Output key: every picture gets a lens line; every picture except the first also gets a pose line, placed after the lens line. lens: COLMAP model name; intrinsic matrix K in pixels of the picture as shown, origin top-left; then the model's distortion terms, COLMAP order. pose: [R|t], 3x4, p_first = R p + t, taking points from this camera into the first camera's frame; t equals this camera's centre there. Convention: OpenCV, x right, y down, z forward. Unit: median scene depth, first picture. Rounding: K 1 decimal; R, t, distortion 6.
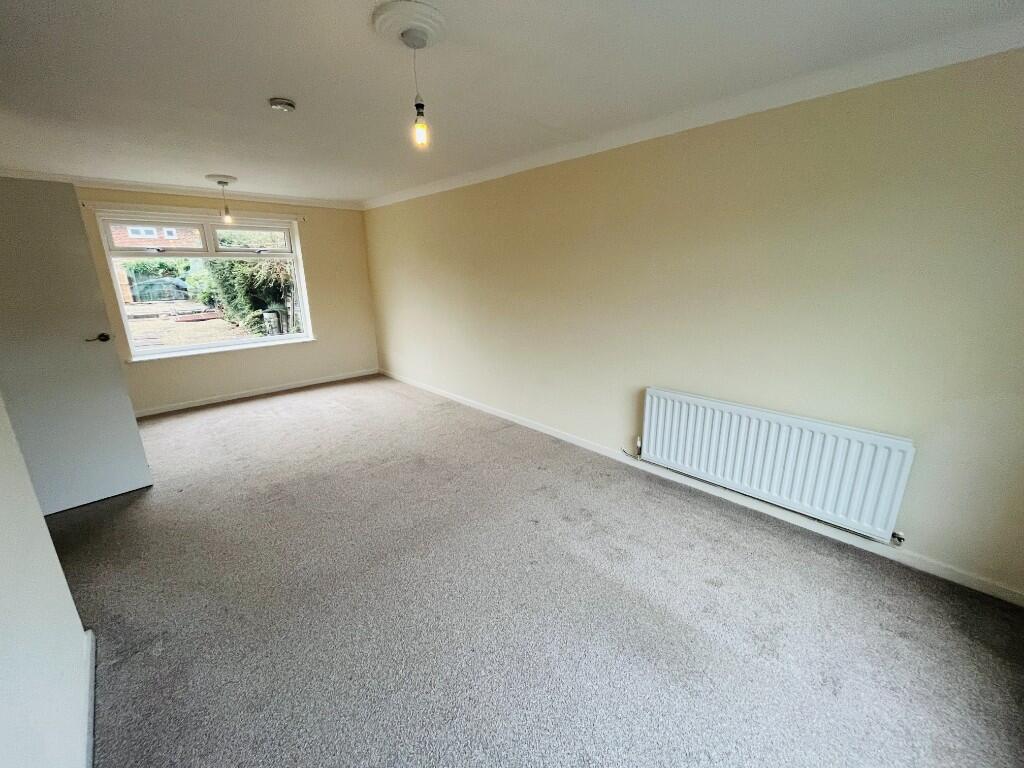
lens RADIAL K [[413.5, 0, 508.8], [0, 413.5, 384.8], [0, 0, 1]] dist [-0.003346, 0.000042]
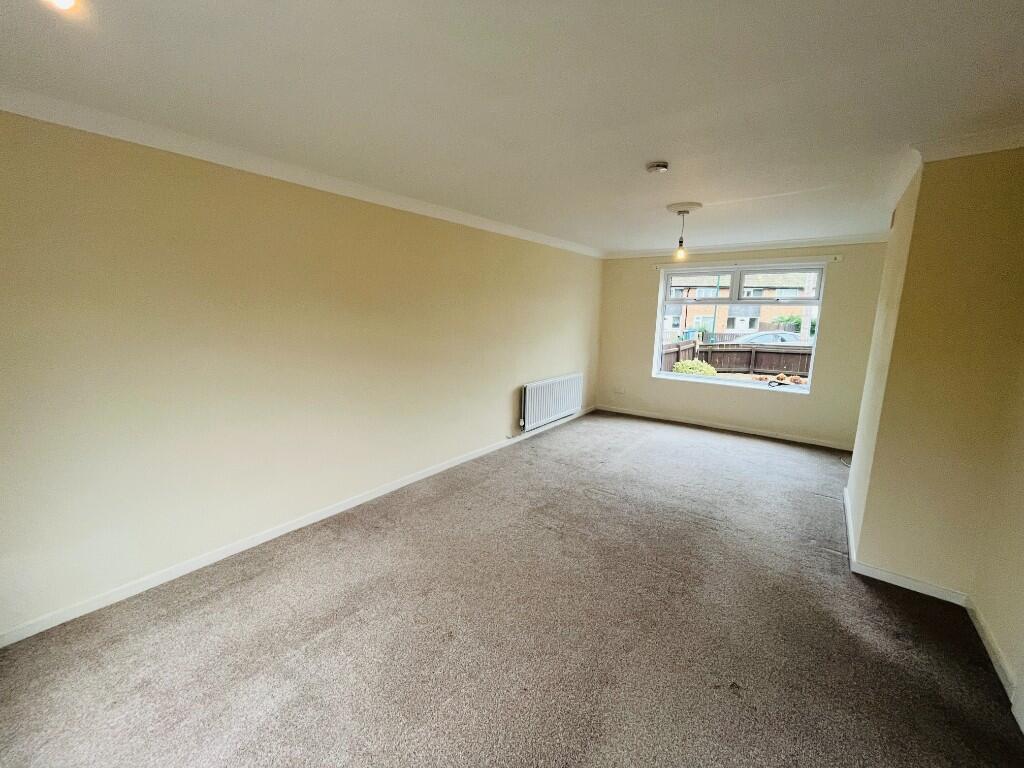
lens RADIAL K [[413.5, 0, 508.8], [0, 413.5, 384.8], [0, 0, 1]] dist [-0.003346, 0.000042]
pose [[-0.152292, -0.171291, 0.973379, -1.189380], [0.253807, 0.945060, 0.206017, -0.335165], [-0.955191, 0.278425, -0.100450, 1.182657]]
